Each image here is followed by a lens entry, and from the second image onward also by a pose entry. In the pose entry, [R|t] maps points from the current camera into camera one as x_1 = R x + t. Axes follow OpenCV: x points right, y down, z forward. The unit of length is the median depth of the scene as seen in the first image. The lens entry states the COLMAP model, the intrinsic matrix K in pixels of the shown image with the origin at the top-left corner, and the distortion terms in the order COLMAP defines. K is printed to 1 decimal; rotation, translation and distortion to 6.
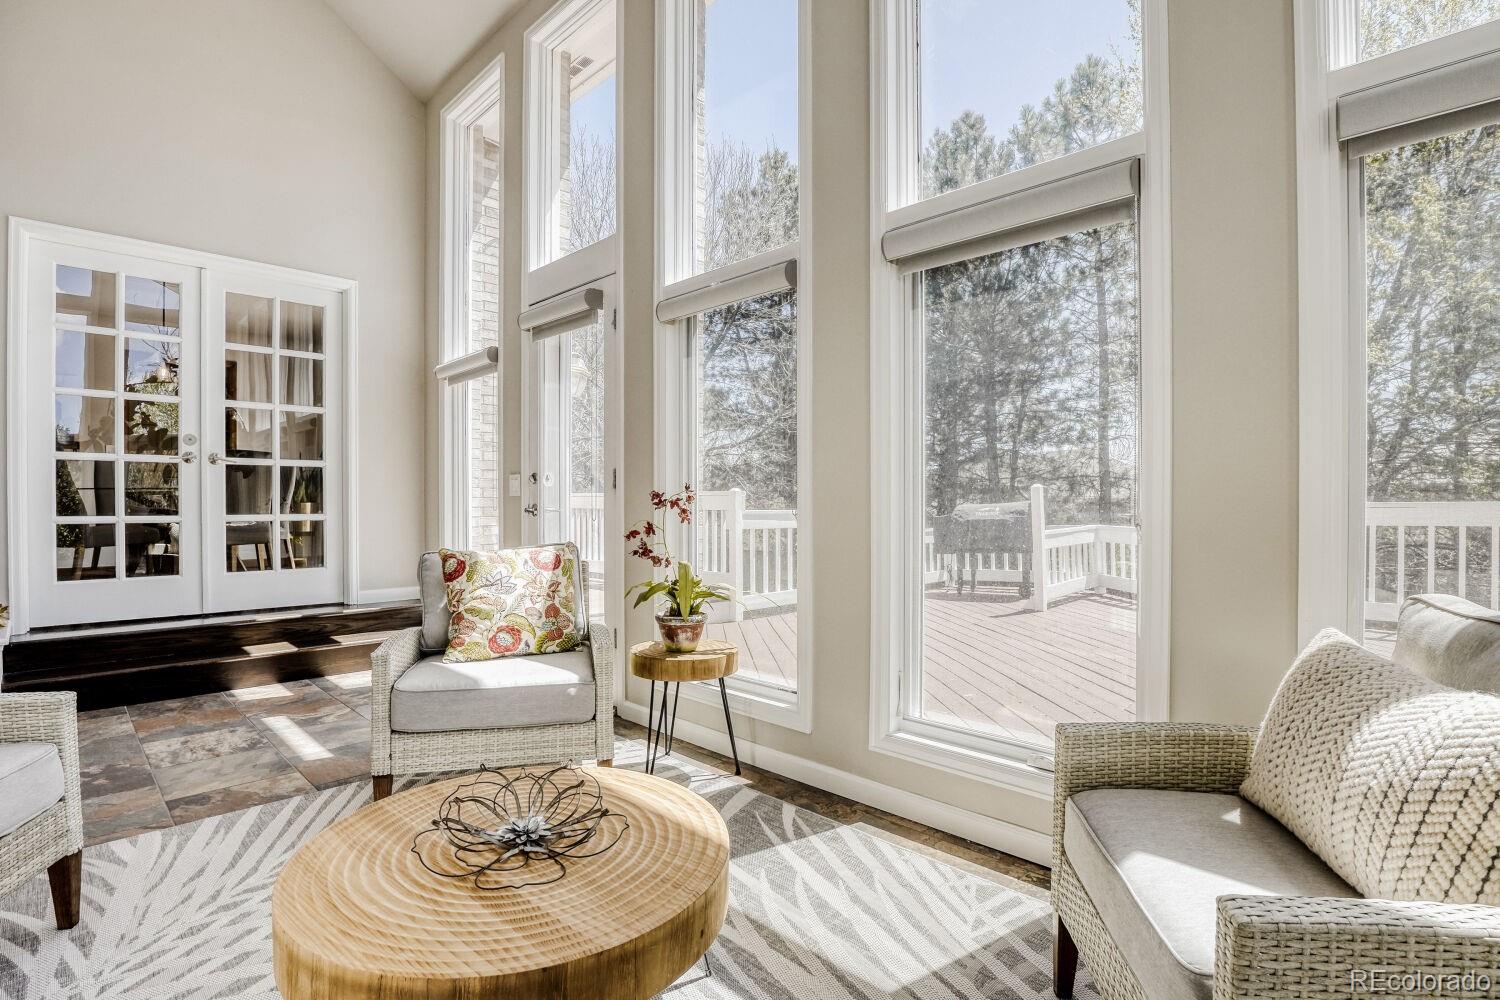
lens RADIAL K [[764.0, 0, 751.4], [0, 764.0, 502.2], [0, 0, 1]] dist [-0.039341, 0.017121]
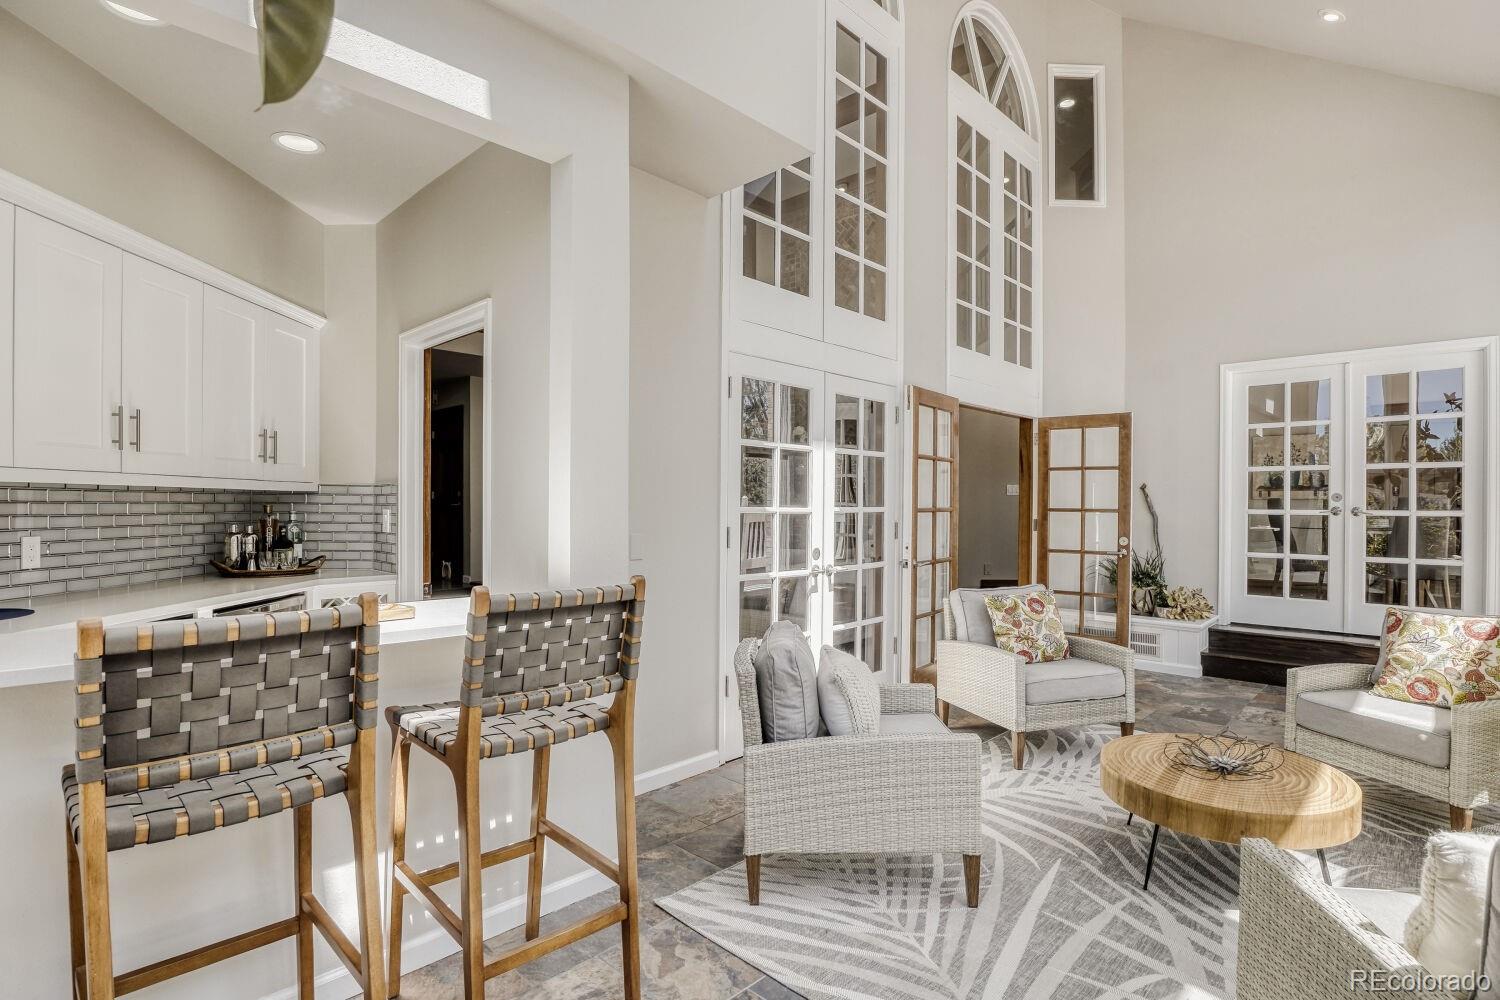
lens RADIAL K [[764.0, 0, 751.6], [0, 764.0, 502.4], [0, 0, 1]] dist [-0.039341, 0.017121]
pose [[0.064197, 0.005752, -0.997921, 0.785917], [-0.016766, 0.999848, 0.004684, -0.103959], [0.997796, 0.016430, 0.064284, -0.153064]]
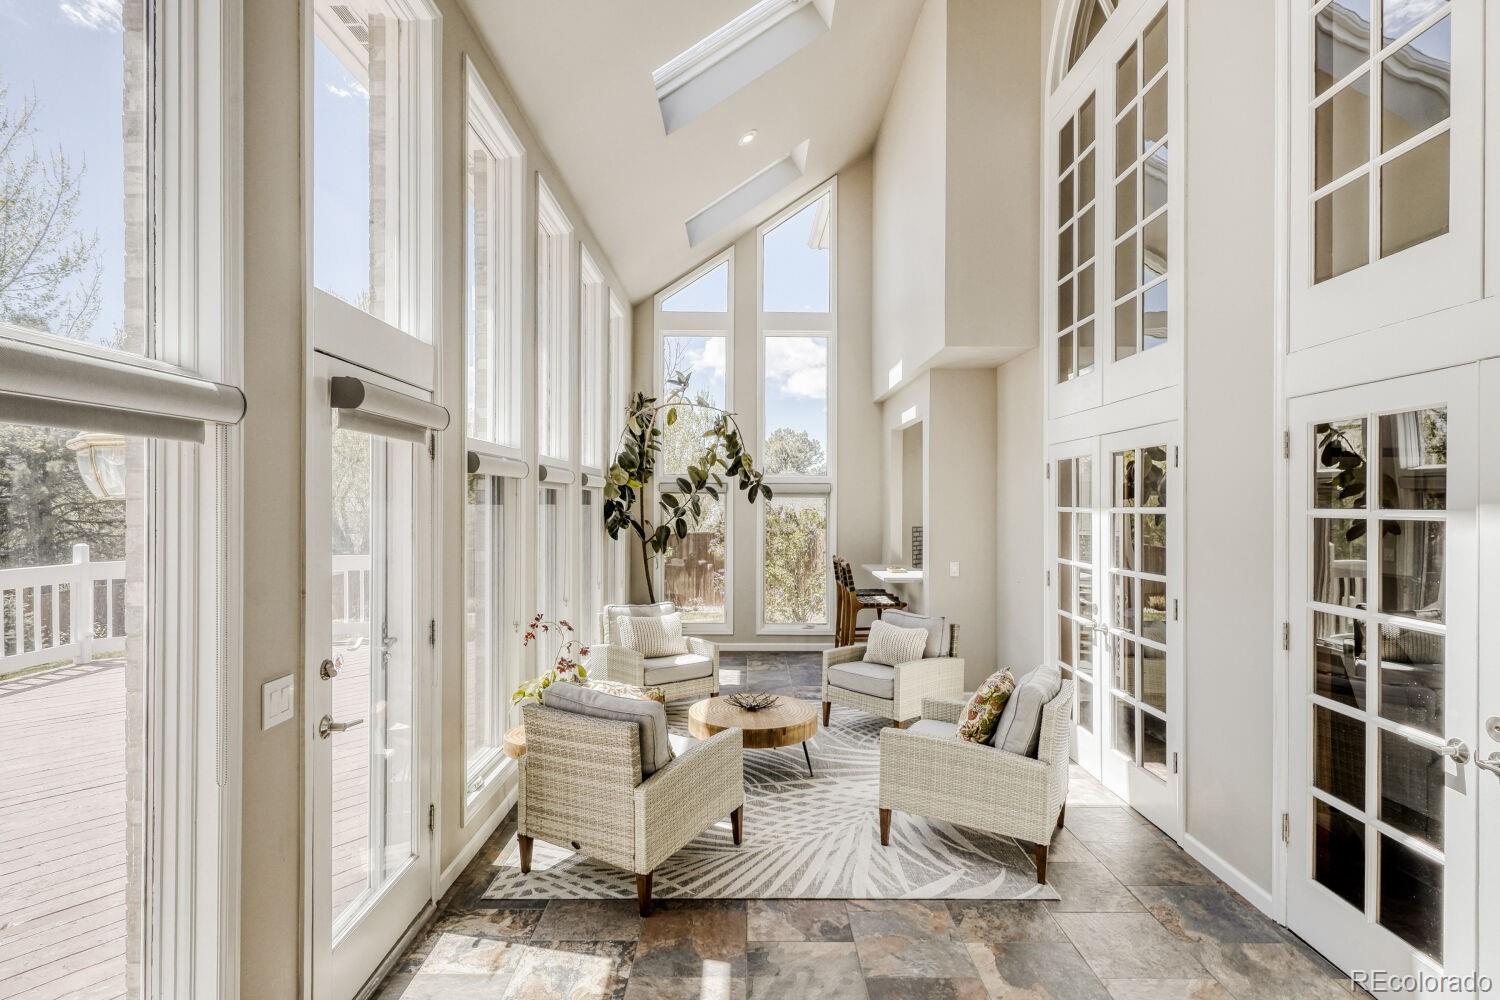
lens RADIAL K [[764.0, 0, 753.5], [0, 764.0, 506.5], [0, 0, 1]] dist [-0.039341, 0.017121]
pose [[-0.729040, -0.001368, 0.684470, -1.366093], [0.003120, 0.999981, 0.005322, -0.236210], [-0.684464, 0.006015, -0.729022, 1.814113]]
